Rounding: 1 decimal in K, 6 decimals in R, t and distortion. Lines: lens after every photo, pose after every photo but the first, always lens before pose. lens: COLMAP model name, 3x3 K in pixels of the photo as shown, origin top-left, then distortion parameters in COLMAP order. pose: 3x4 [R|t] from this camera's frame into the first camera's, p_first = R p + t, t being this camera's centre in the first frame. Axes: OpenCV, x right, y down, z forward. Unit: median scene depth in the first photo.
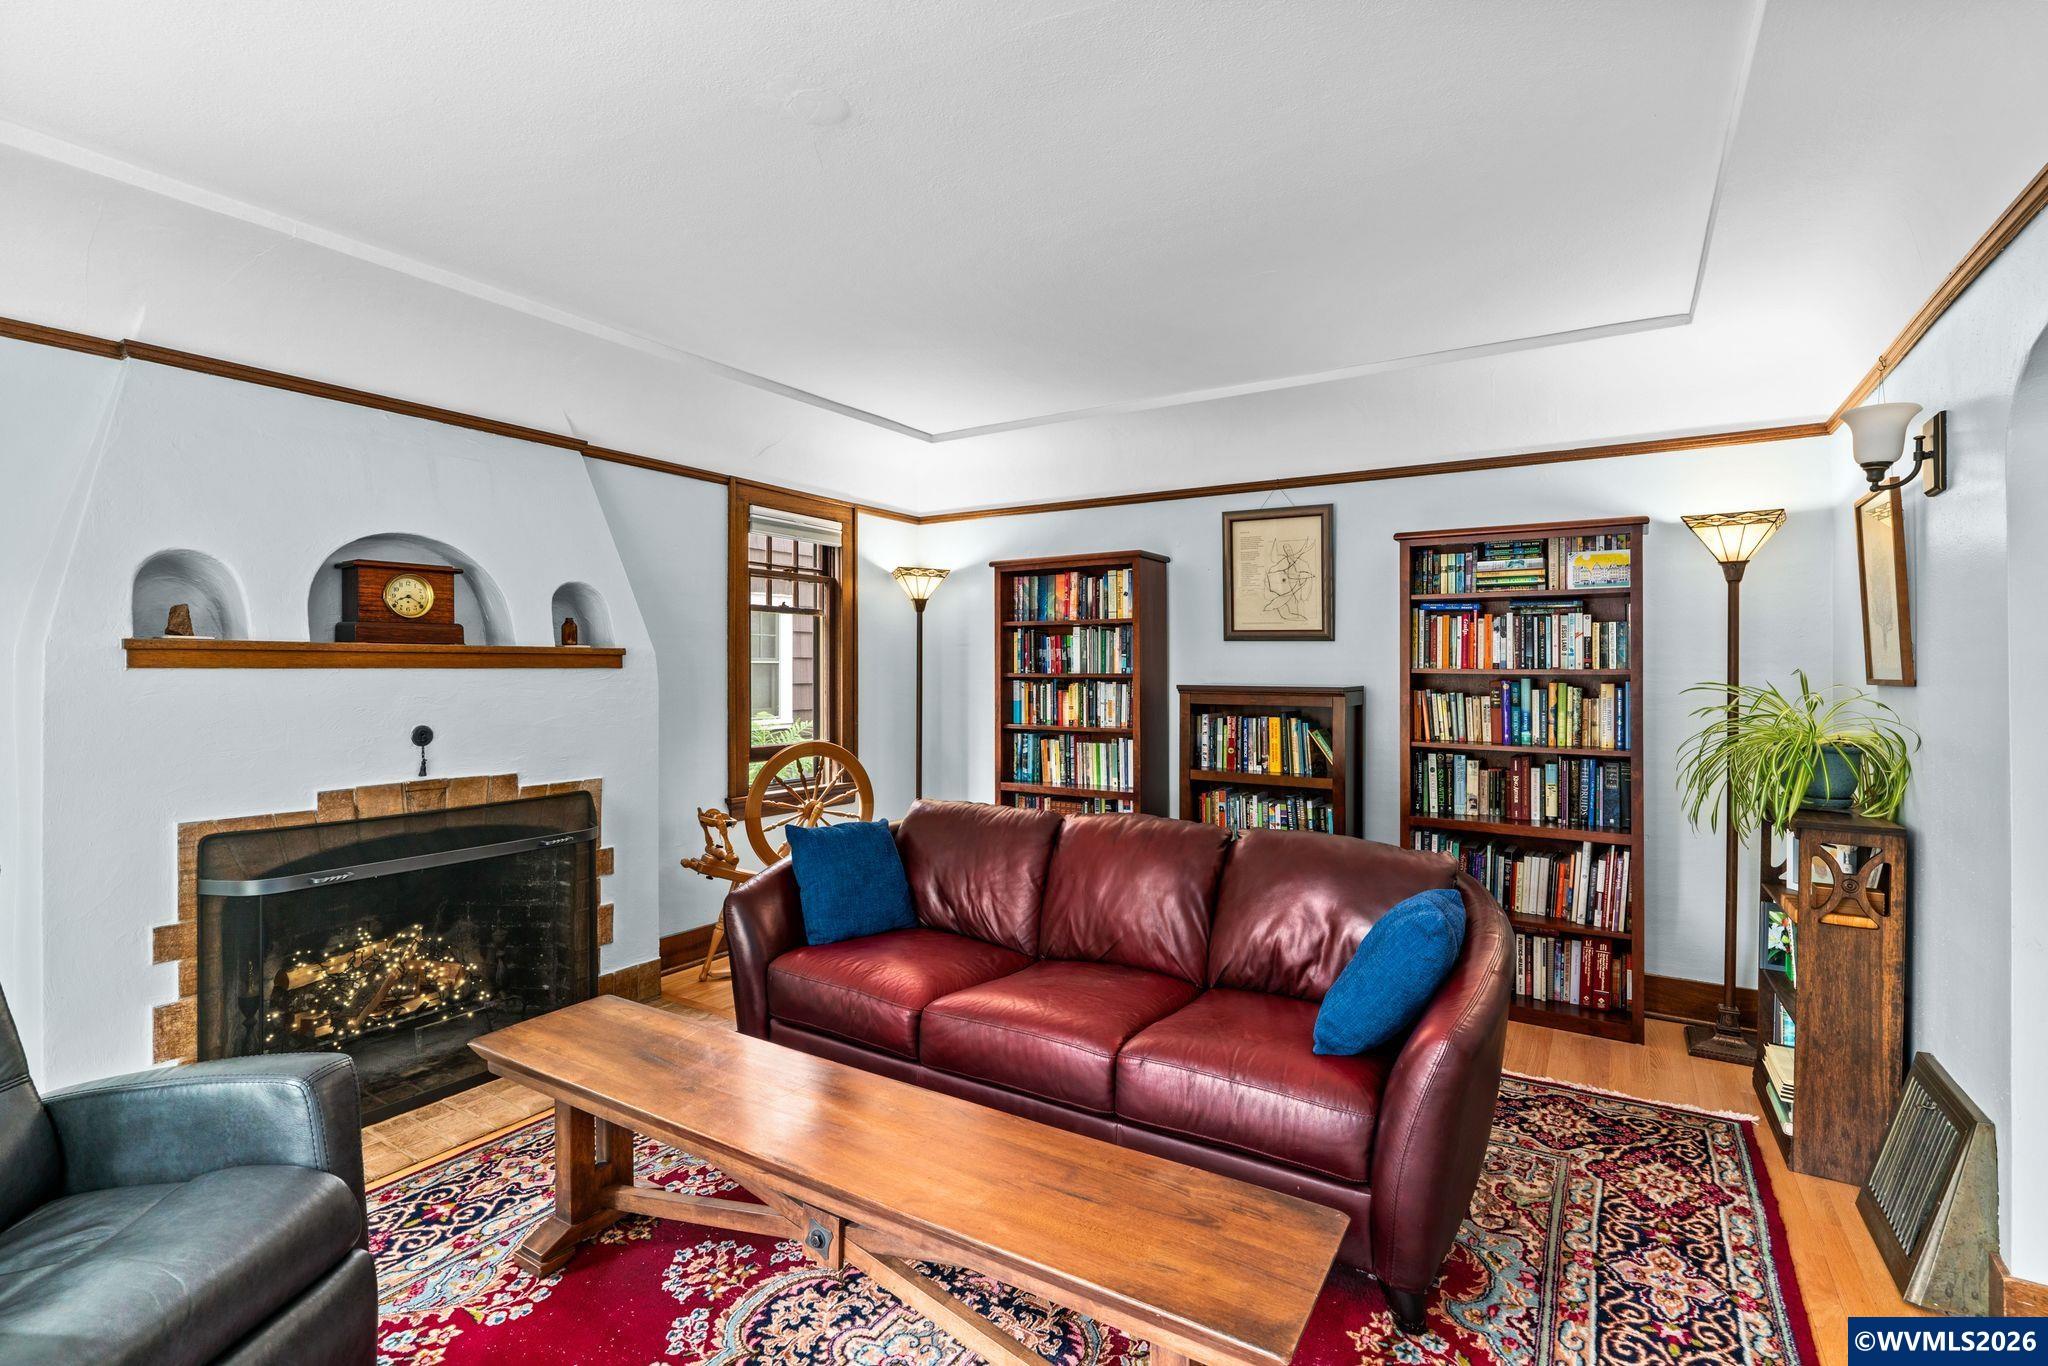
lens RADIAL K [[944.6, 0, 1007.8], [0, 944.6, 662.6], [0, 0, 1]] dist [-0.016166, 0.005228]
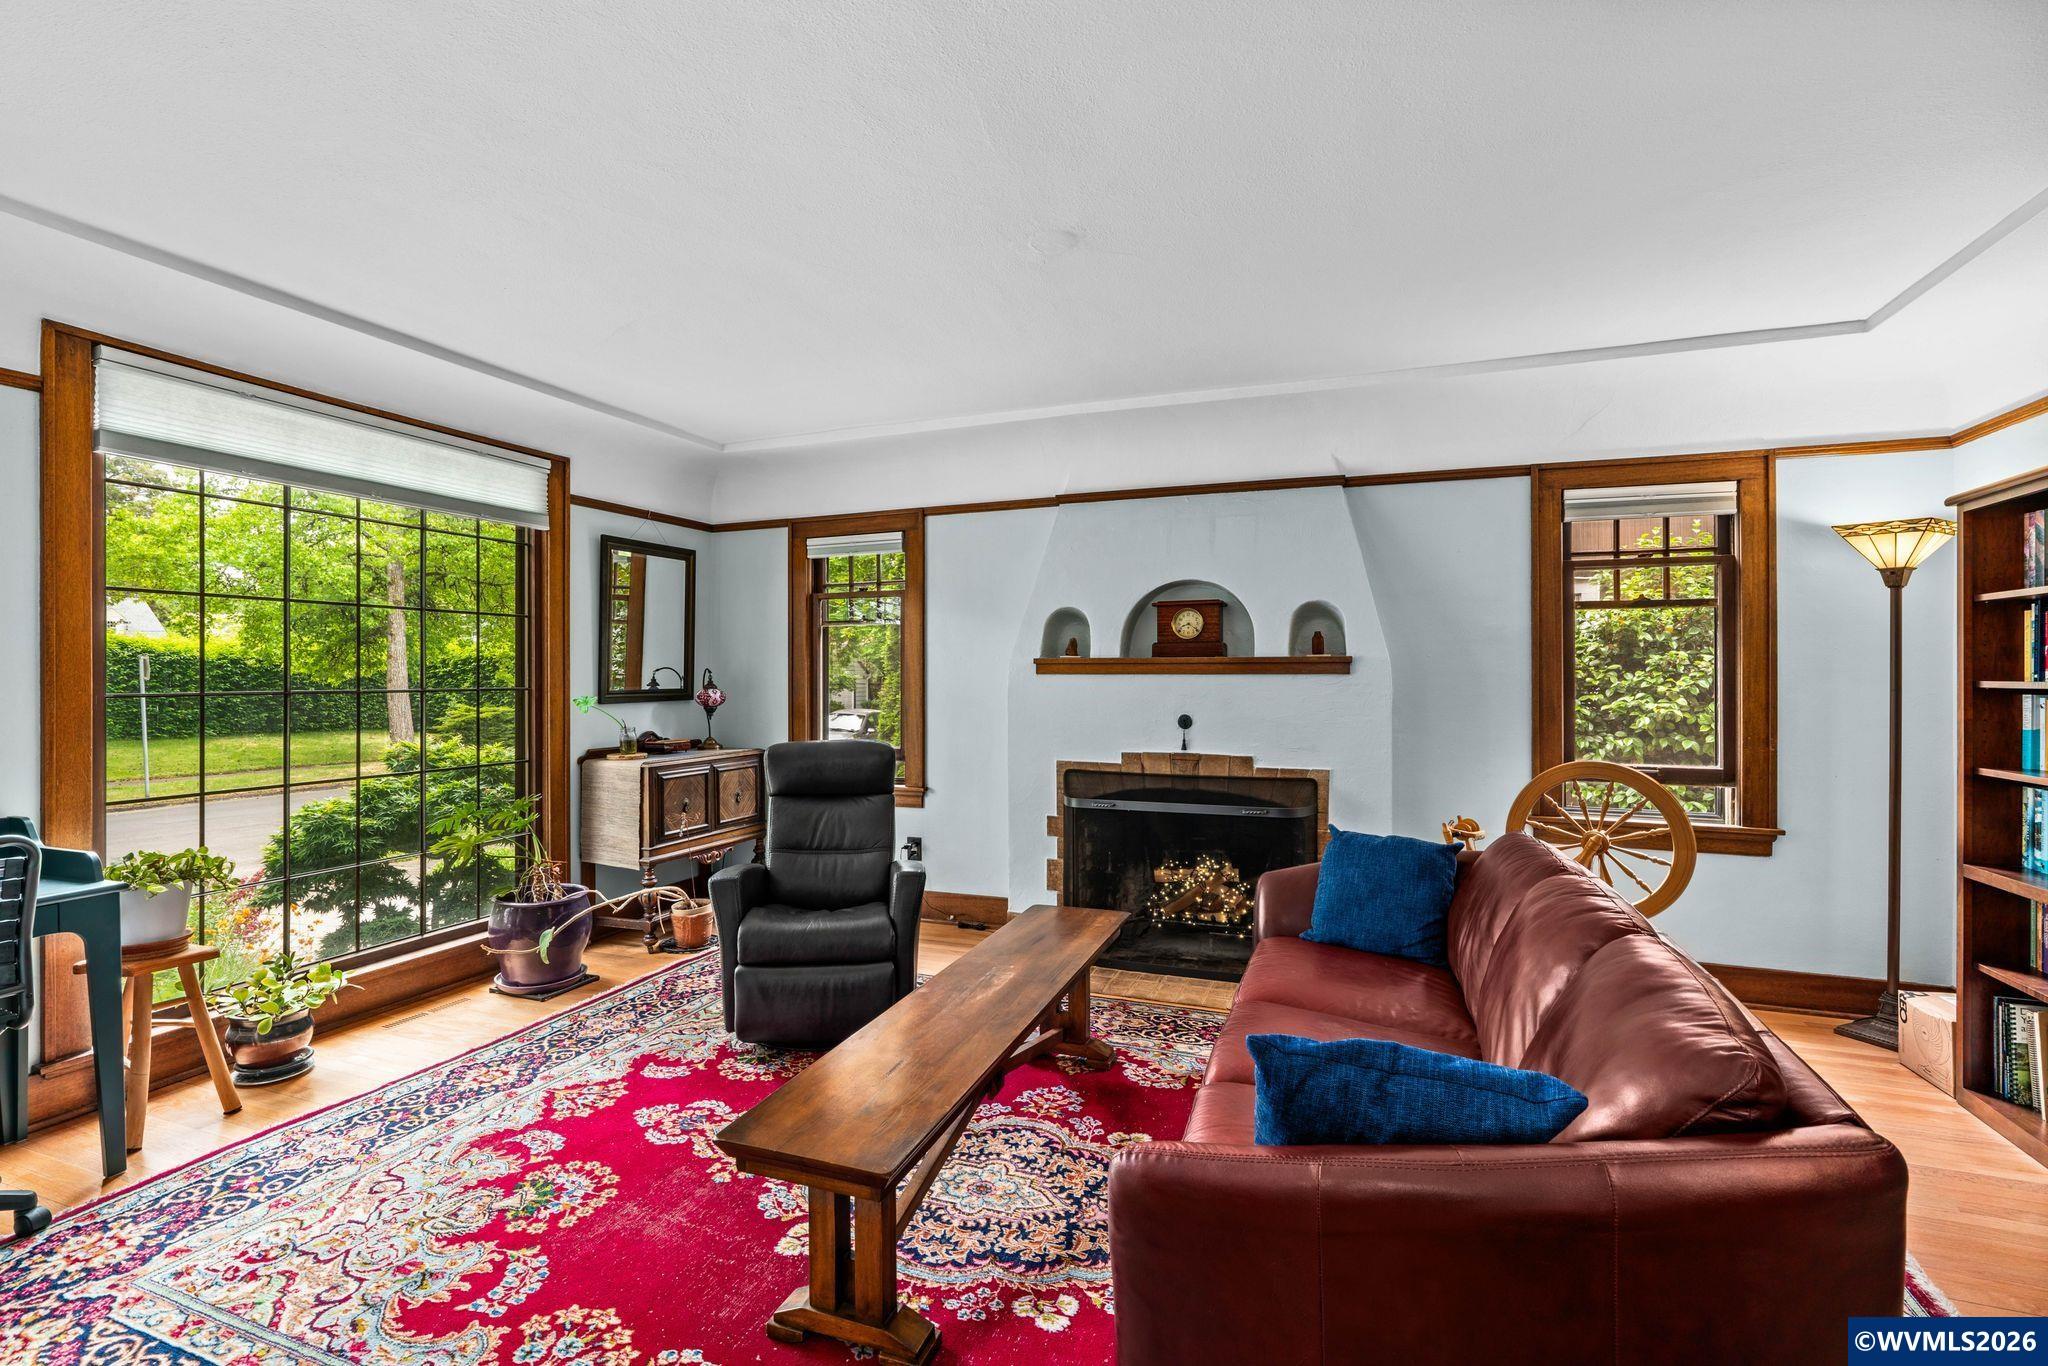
lens RADIAL K [[944.6, 0, 1008.7], [0, 944.6, 678.7], [0, 0, 1]] dist [-0.016166, 0.005228]
pose [[0.189406, 0.000210, -0.981899, 0.712474], [0.004229, 0.999991, 0.001030, 0.009994], [0.981890, -0.004347, 0.189403, 0.458584]]
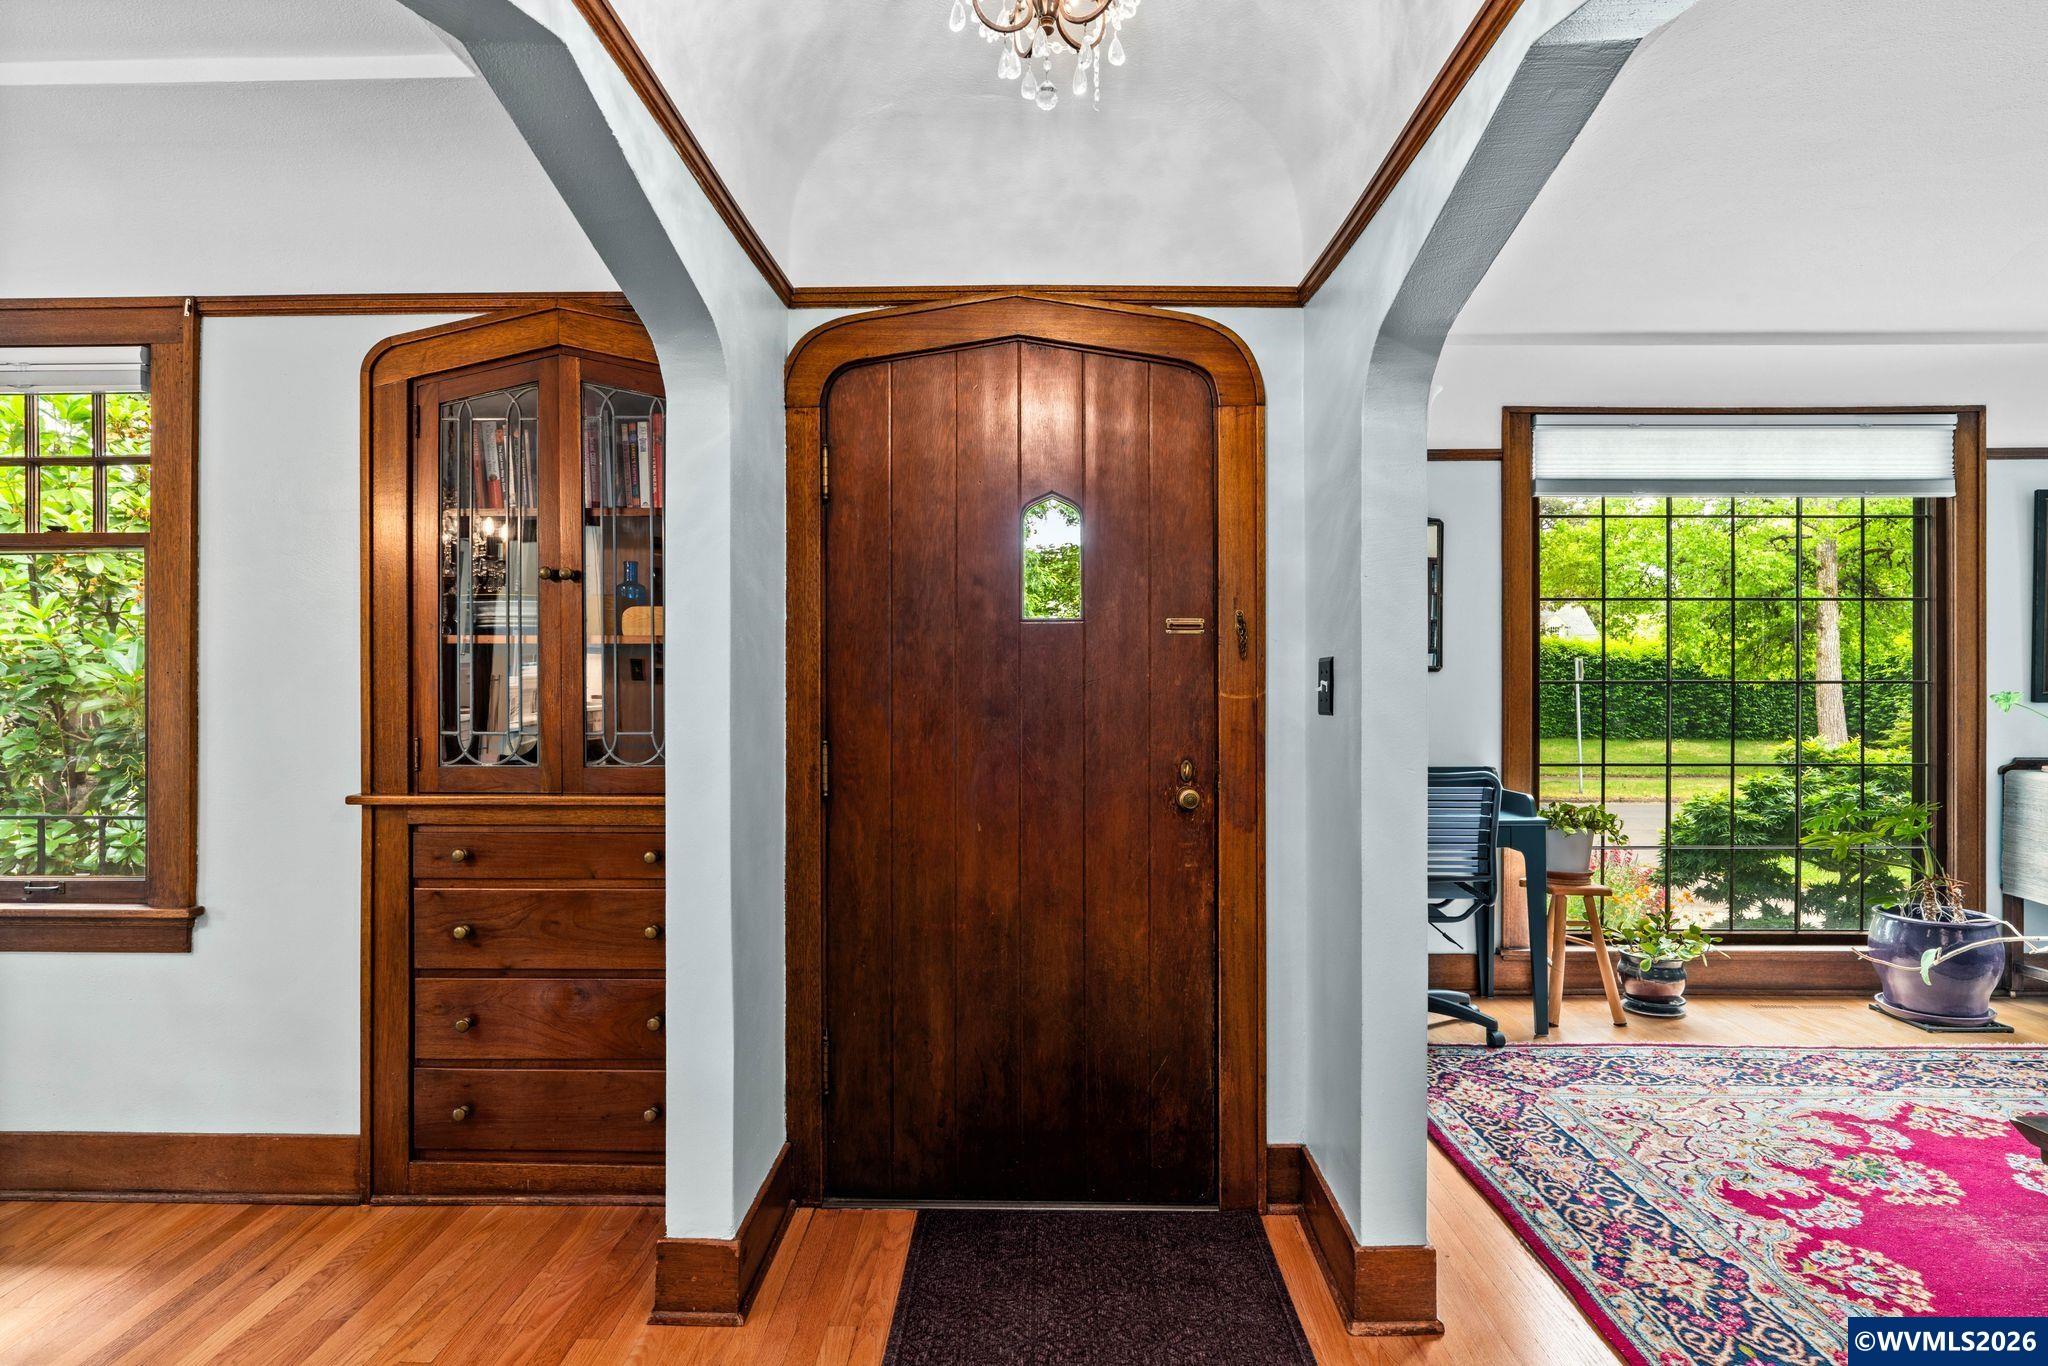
lens RADIAL K [[1149.1, 0, 1019.6], [0, 1149.1, 678.7], [0, 0, 1]] dist [-0.012446, 0.002178]
pose [[-0.848591, -0.003727, -0.529036, 1.000761], [-0.000305, 0.999978, -0.006555, 0.030625], [0.529049, -0.005401, -0.848574, 0.666265]]
